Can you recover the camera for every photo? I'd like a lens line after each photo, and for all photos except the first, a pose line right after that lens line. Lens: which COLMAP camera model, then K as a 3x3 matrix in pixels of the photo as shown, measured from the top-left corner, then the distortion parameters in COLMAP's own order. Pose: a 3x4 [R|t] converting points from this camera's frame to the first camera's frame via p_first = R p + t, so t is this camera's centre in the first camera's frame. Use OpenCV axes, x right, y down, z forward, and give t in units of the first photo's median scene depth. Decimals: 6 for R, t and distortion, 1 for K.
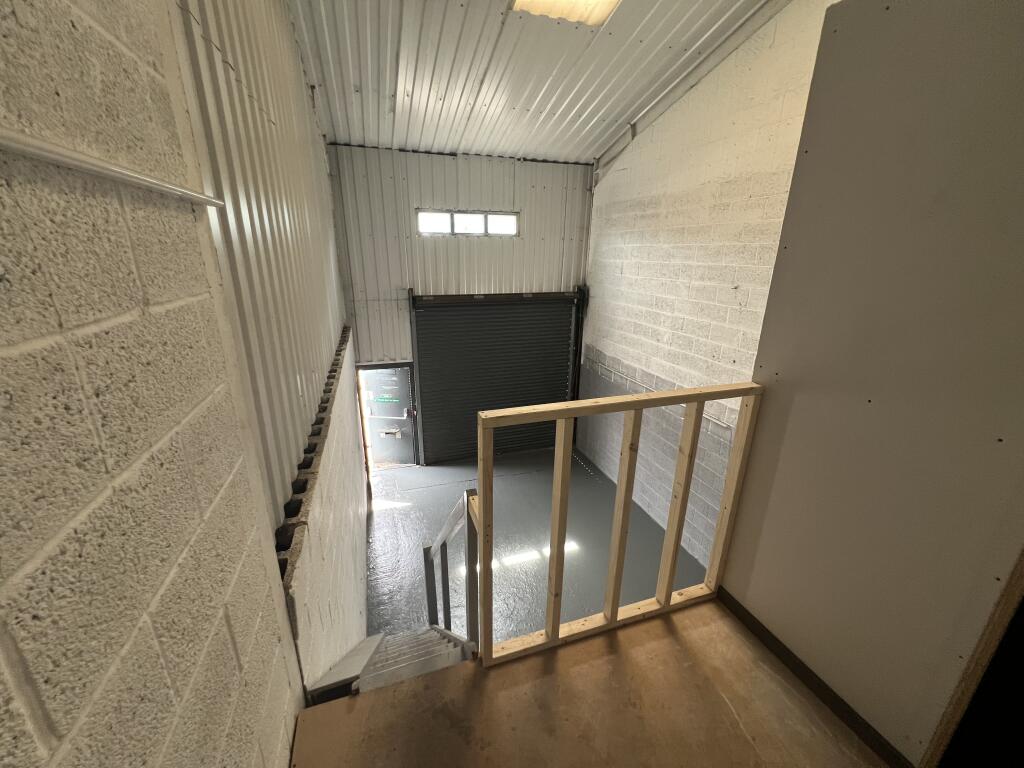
lens RADIAL K [[410.8, 0, 510.7], [0, 410.8, 383.3], [0, 0, 1]] dist [0.000348, 0.000425]
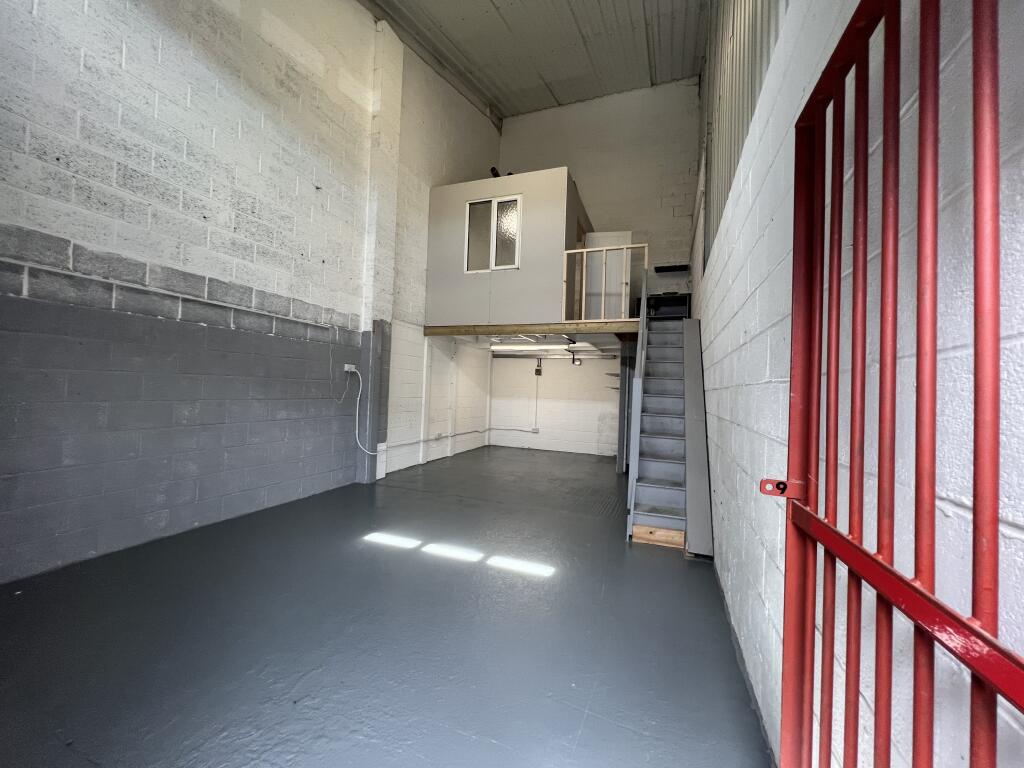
lens RADIAL K [[410.8, 0, 512.4], [0, 410.8, 384.5], [0, 0, 1]] dist [0.000348, 0.000425]
pose [[-0.774890, -0.028643, 0.631447, -0.400861], [0.151931, 0.961247, 0.230046, 0.063996], [-0.613566, 0.274197, -0.740509, 1.268421]]
